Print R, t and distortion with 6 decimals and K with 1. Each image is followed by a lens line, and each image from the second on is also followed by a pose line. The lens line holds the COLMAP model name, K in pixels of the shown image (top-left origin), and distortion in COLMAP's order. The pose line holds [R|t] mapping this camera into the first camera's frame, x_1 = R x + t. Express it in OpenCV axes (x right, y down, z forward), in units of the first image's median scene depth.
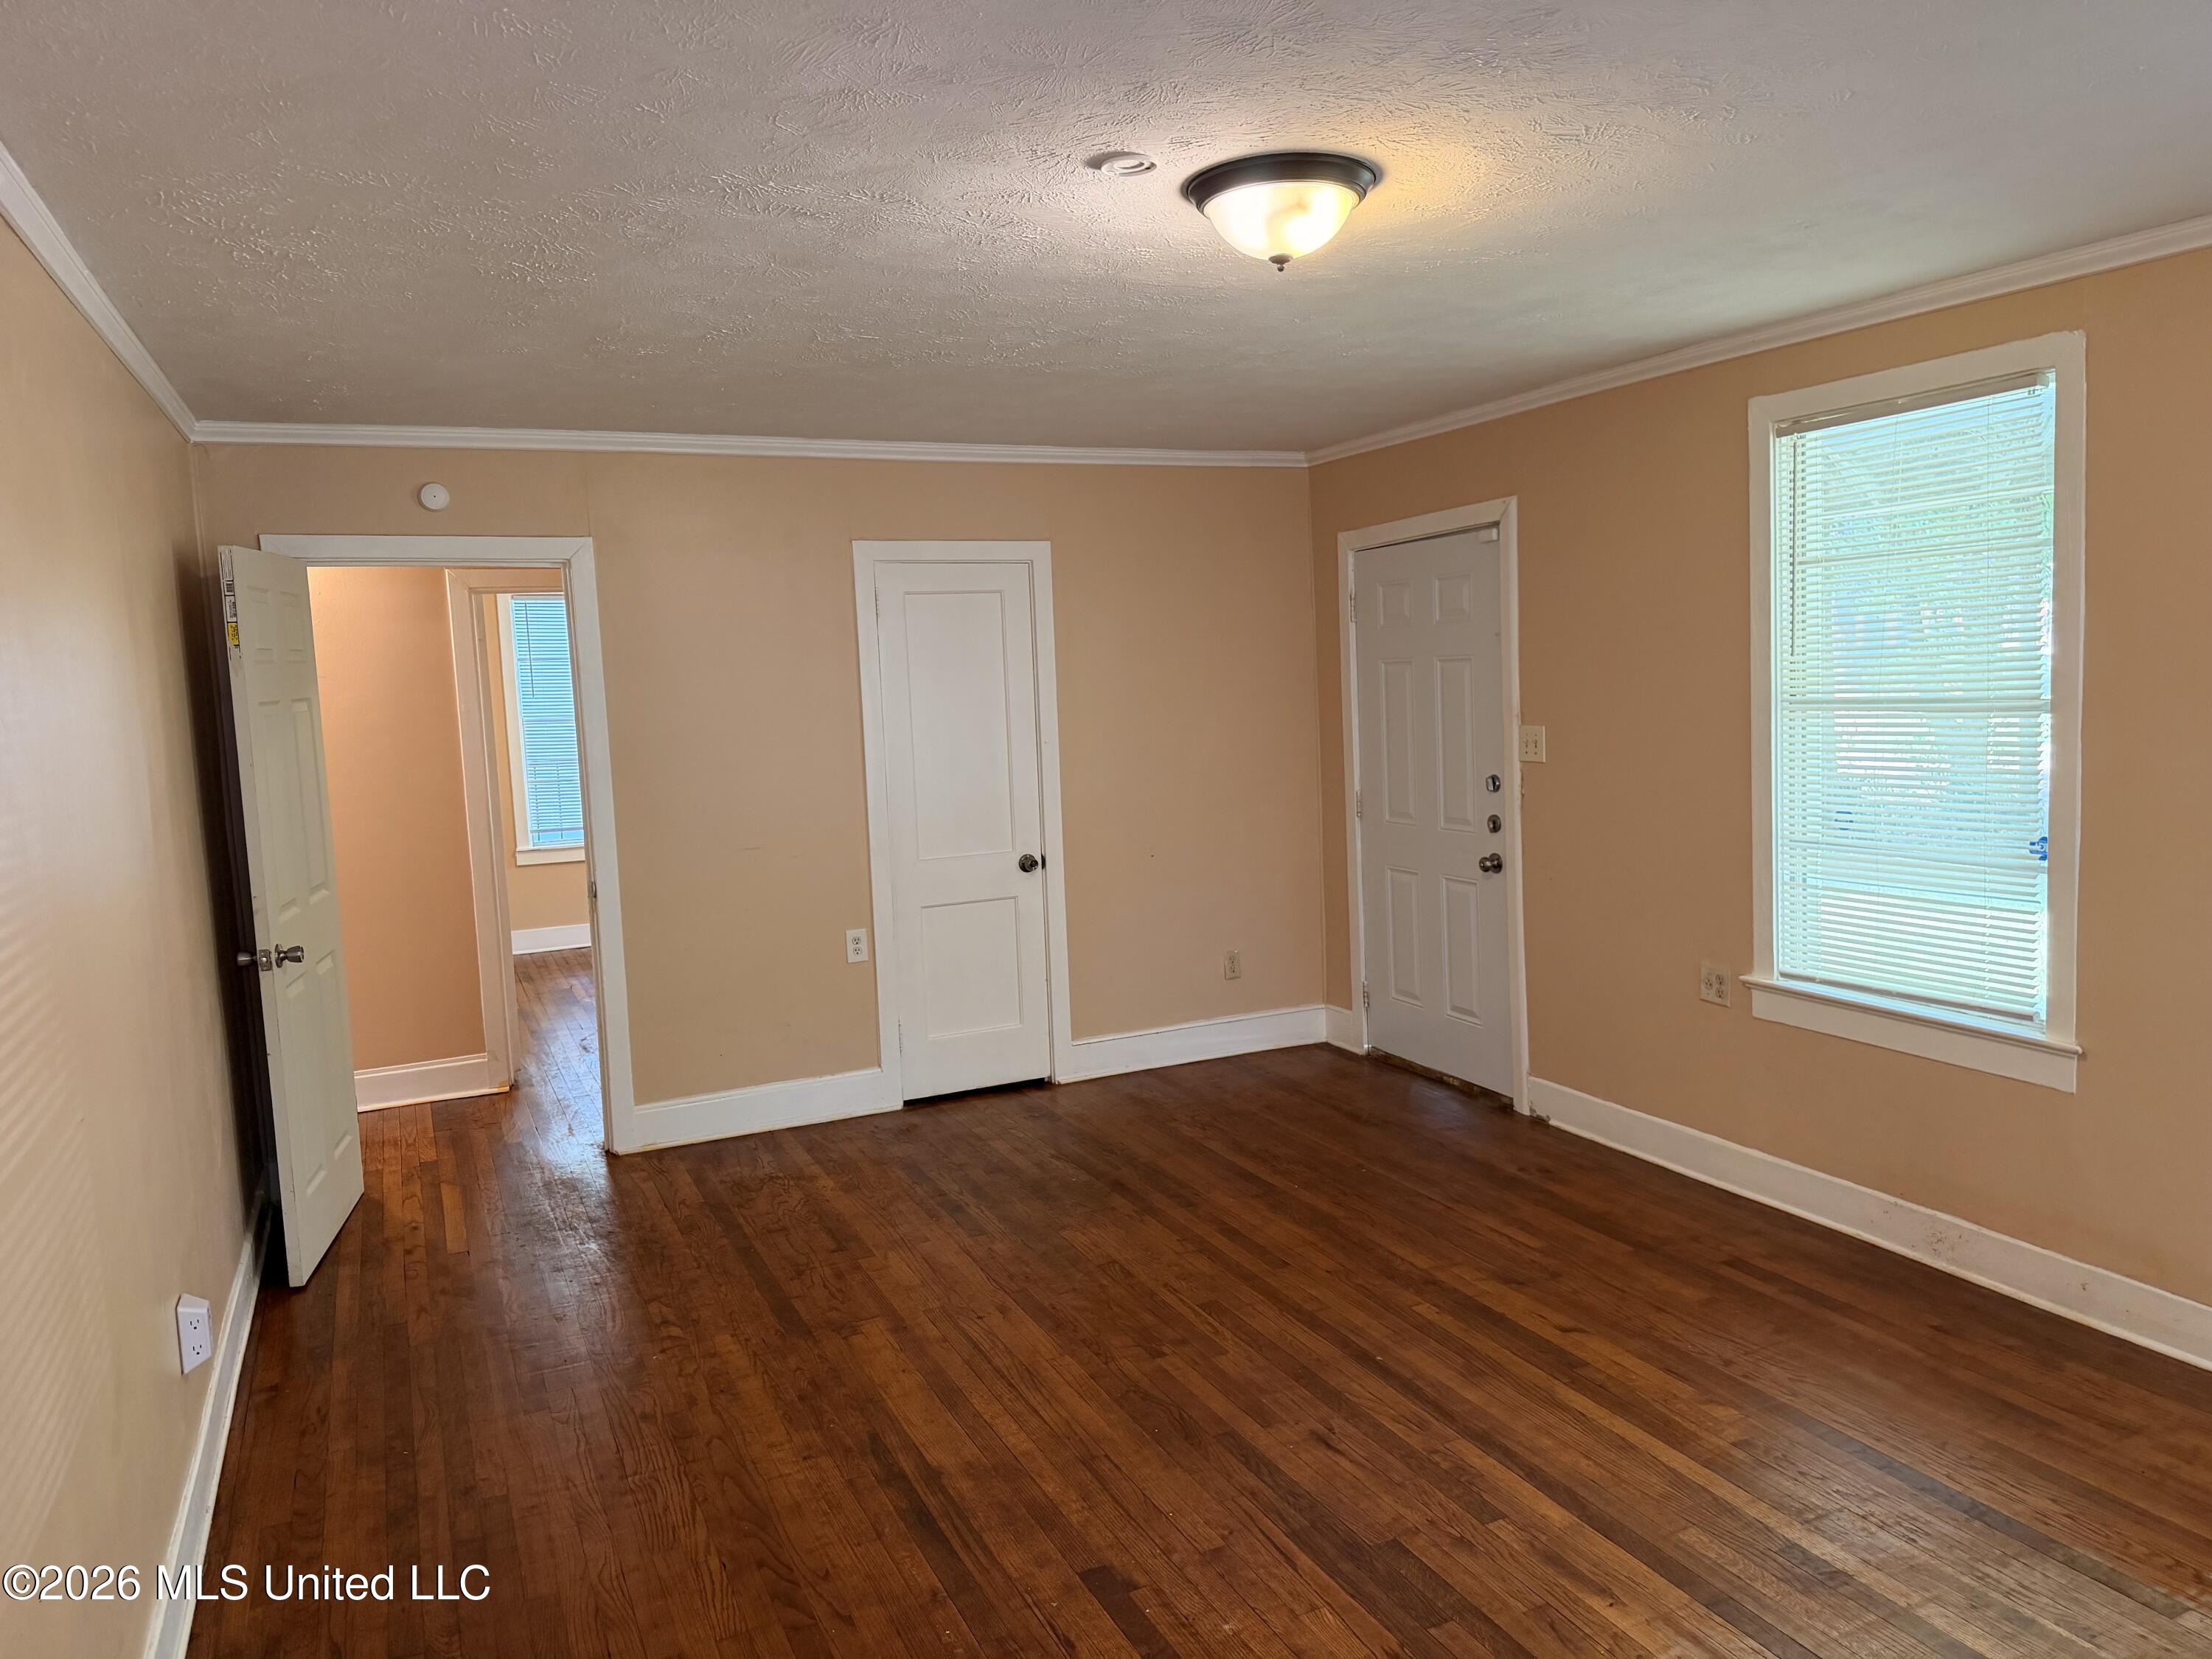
lens RADIAL K [[1569.5, 0, 1100.3], [0, 1569.5, 831.6], [0, 0, 1]] dist [0.007593, -0.006658]
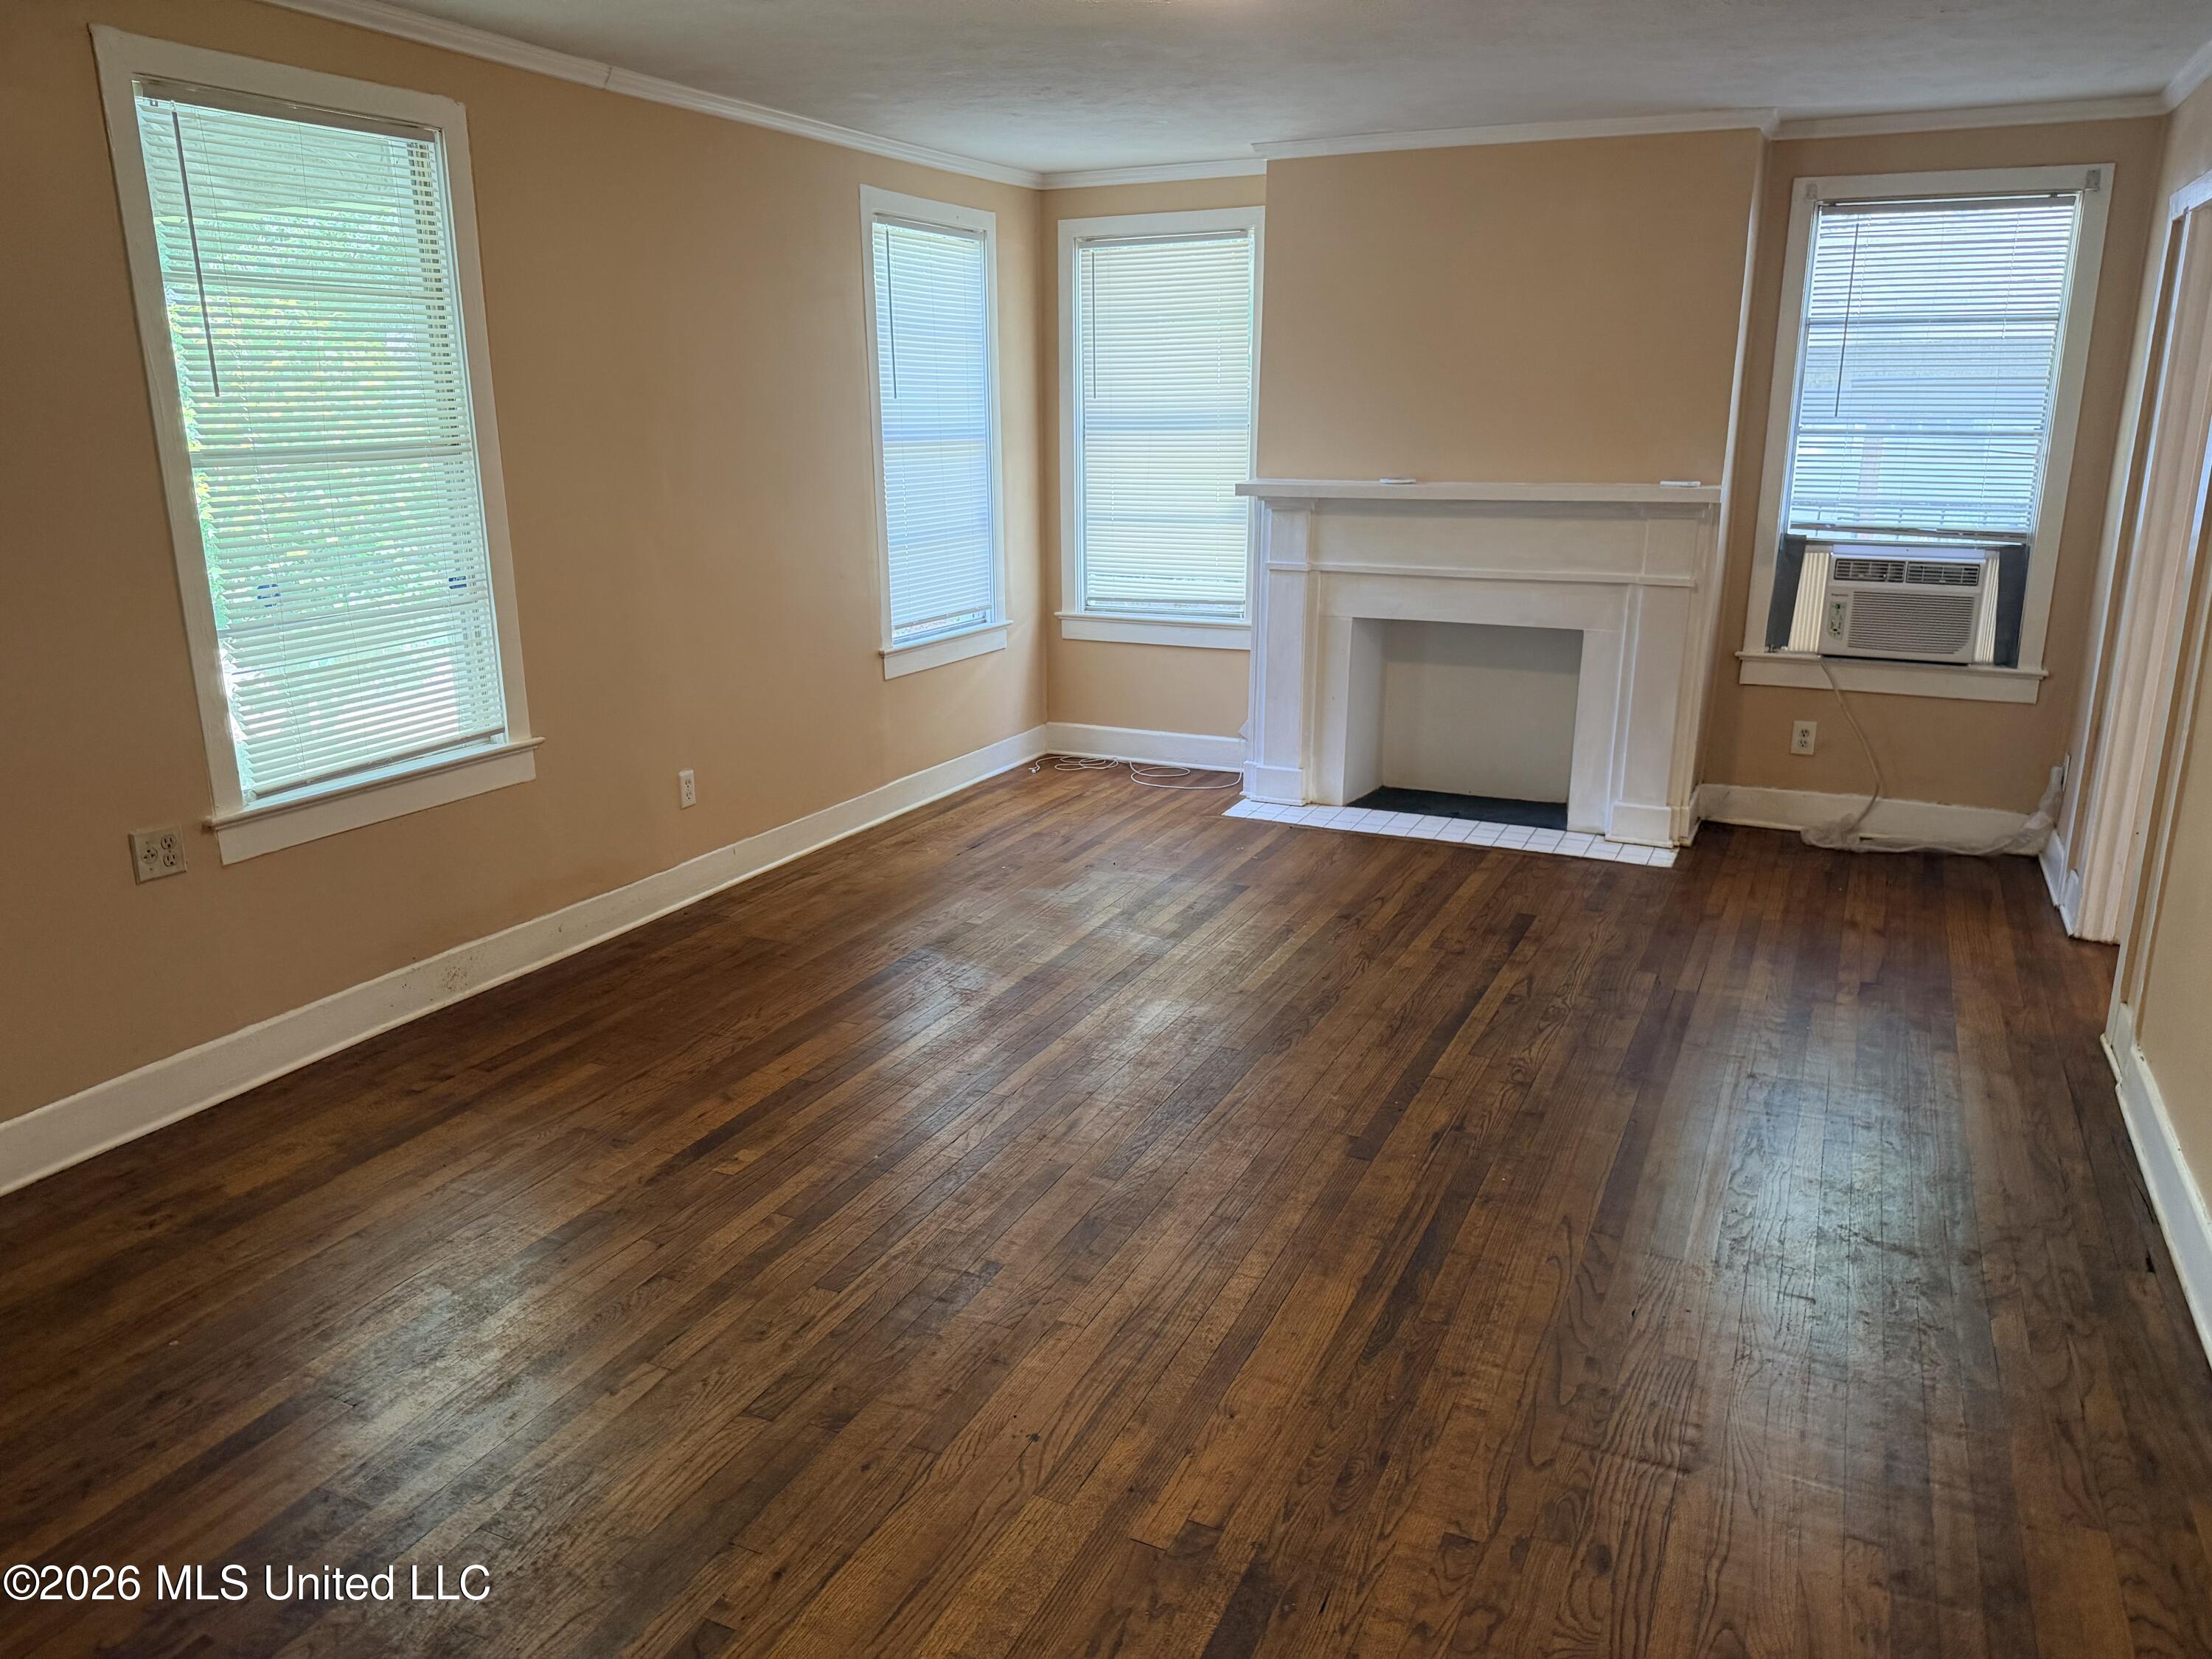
lens RADIAL K [[1569.5, 0, 1096.8], [0, 1569.5, 831.5], [0, 0, 1]] dist [0.007593, -0.006658]
pose [[-0.650344, -0.155443, 0.743566, -0.520966], [0.110257, 0.949159, 0.294857, -0.095504], [-0.751596, 0.273742, -0.600141, 1.305870]]
